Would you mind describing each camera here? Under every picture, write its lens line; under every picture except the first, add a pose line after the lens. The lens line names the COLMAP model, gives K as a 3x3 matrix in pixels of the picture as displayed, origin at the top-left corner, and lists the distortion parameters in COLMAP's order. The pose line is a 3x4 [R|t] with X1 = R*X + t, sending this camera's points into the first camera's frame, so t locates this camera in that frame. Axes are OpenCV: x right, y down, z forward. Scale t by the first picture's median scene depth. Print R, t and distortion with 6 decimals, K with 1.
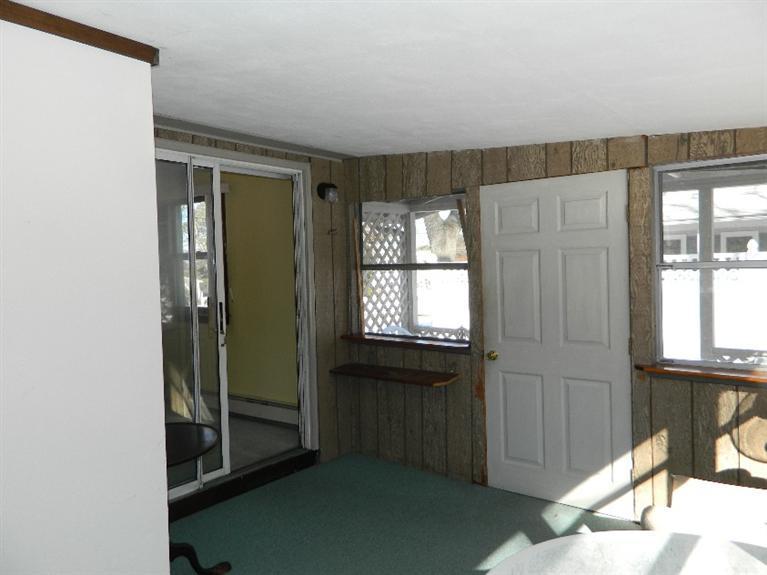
lens RADIAL K [[589.3, 0, 382.2], [0, 589.3, 283.1], [0, 0, 1]] dist [0.032455, -0.007418]
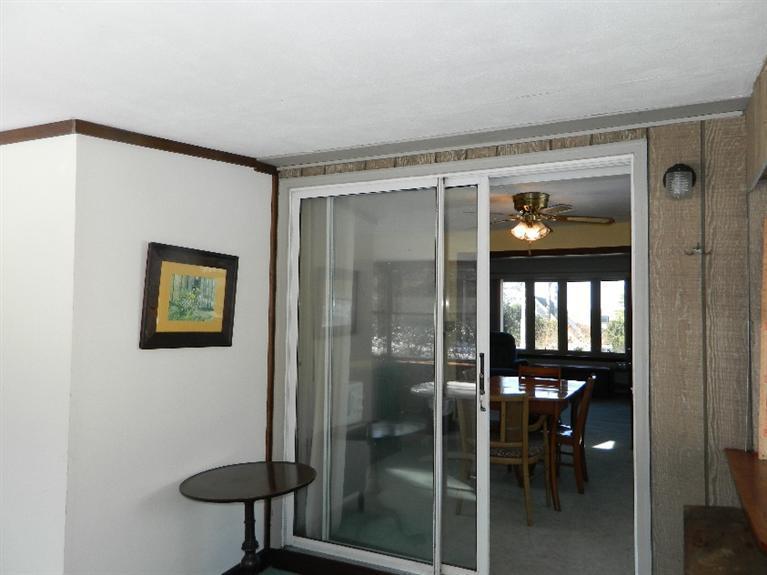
lens RADIAL K [[589.3, 0, 382.2], [0, 589.3, 283.1], [0, 0, 1]] dist [0.032455, -0.007418]
pose [[0.206638, -0.007431, -0.978389, 0.455795], [-0.036158, 0.999230, -0.015226, -0.043524], [0.977749, 0.038523, 0.206210, 0.698441]]
